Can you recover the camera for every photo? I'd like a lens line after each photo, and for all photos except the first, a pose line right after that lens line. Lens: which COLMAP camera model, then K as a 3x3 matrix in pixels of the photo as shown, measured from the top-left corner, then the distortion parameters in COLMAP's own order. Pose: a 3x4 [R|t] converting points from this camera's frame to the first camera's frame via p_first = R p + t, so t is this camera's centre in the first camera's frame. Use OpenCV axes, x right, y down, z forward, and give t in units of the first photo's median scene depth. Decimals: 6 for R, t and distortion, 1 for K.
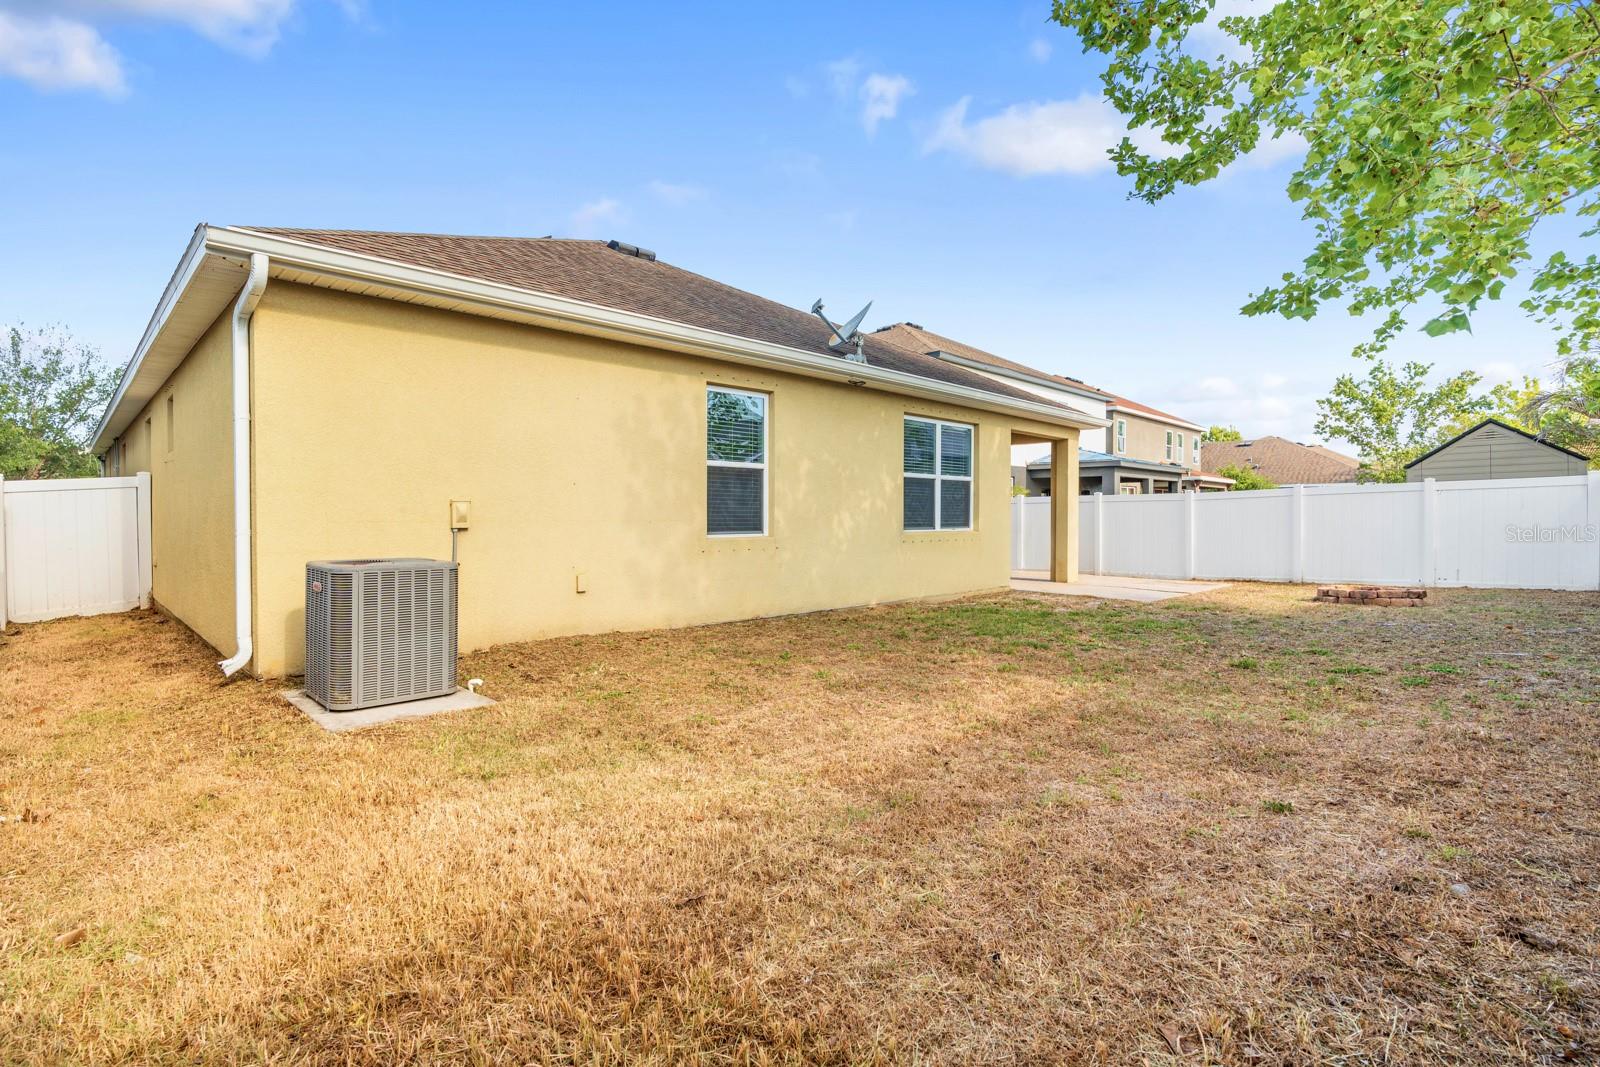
lens RADIAL K [[767.5, 0, 801.5], [0, 767.5, 515.1], [0, 0, 1]] dist [0.000408, 0.000032]
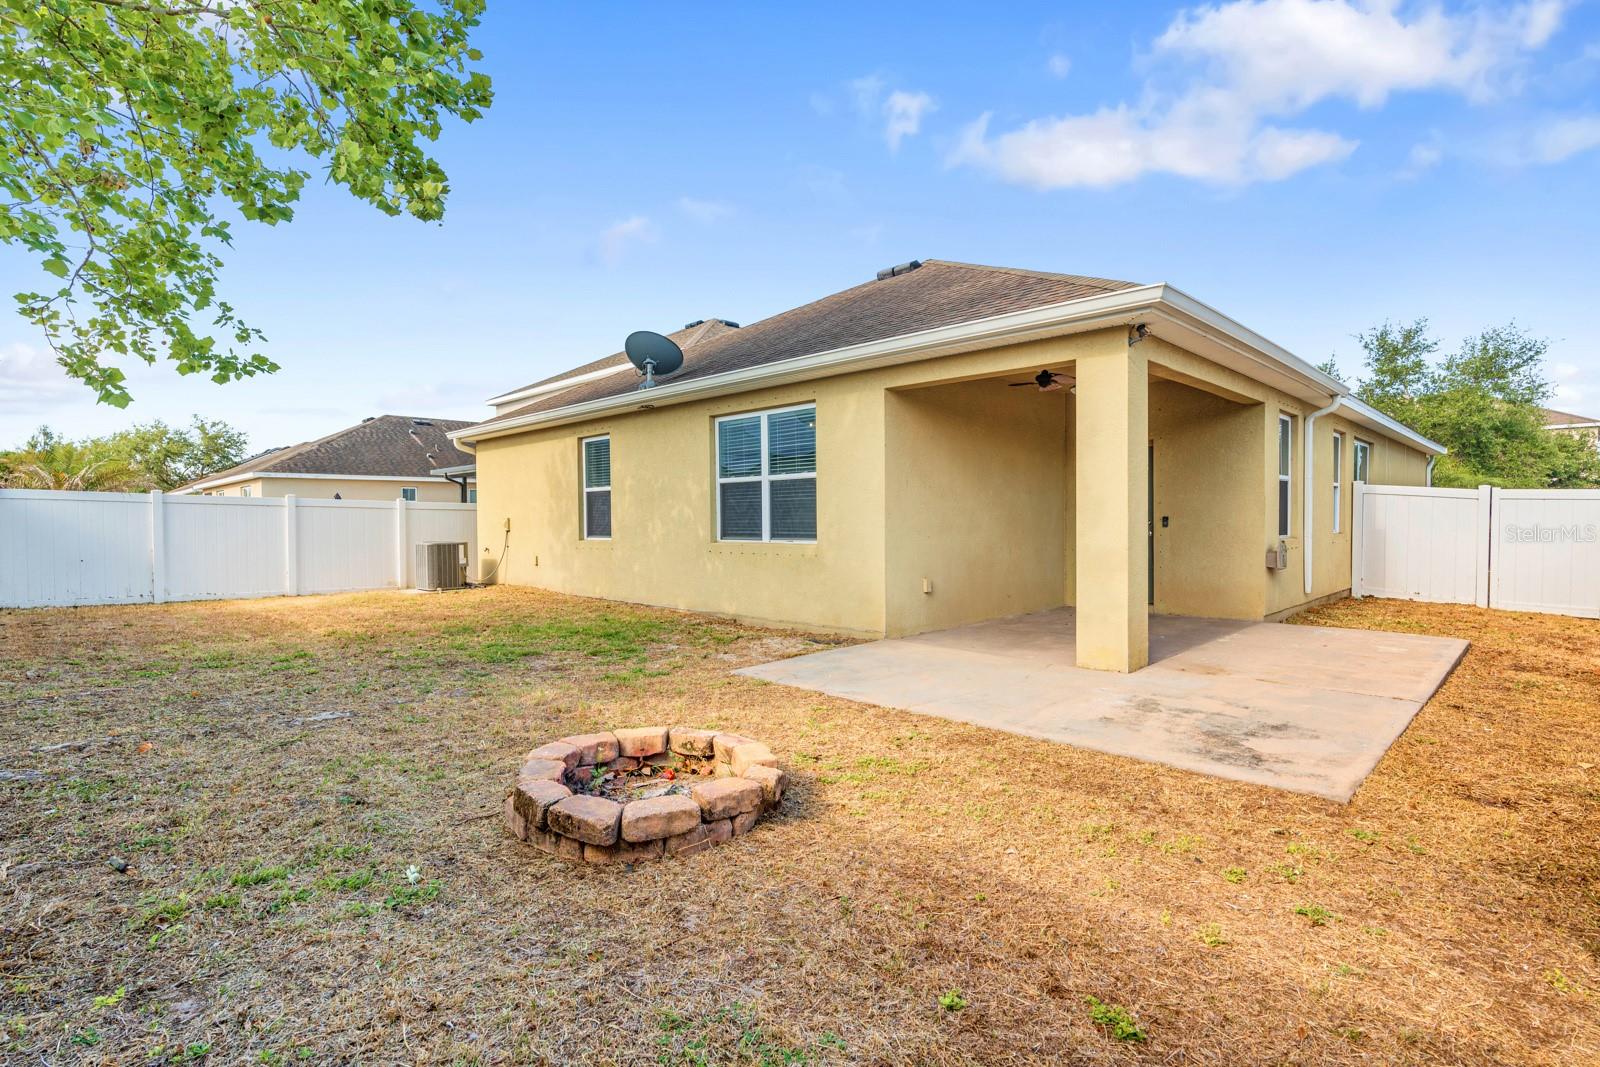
lens RADIAL K [[767.5, 0, 801.5], [0, 767.5, 515.1], [0, 0, 1]] dist [0.000408, 0.000032]
pose [[0.002695, -0.007074, -0.999971, 1.062963], [-0.004650, 0.999964, -0.007087, -0.003062], [0.999986, 0.004669, 0.002662, 1.075836]]
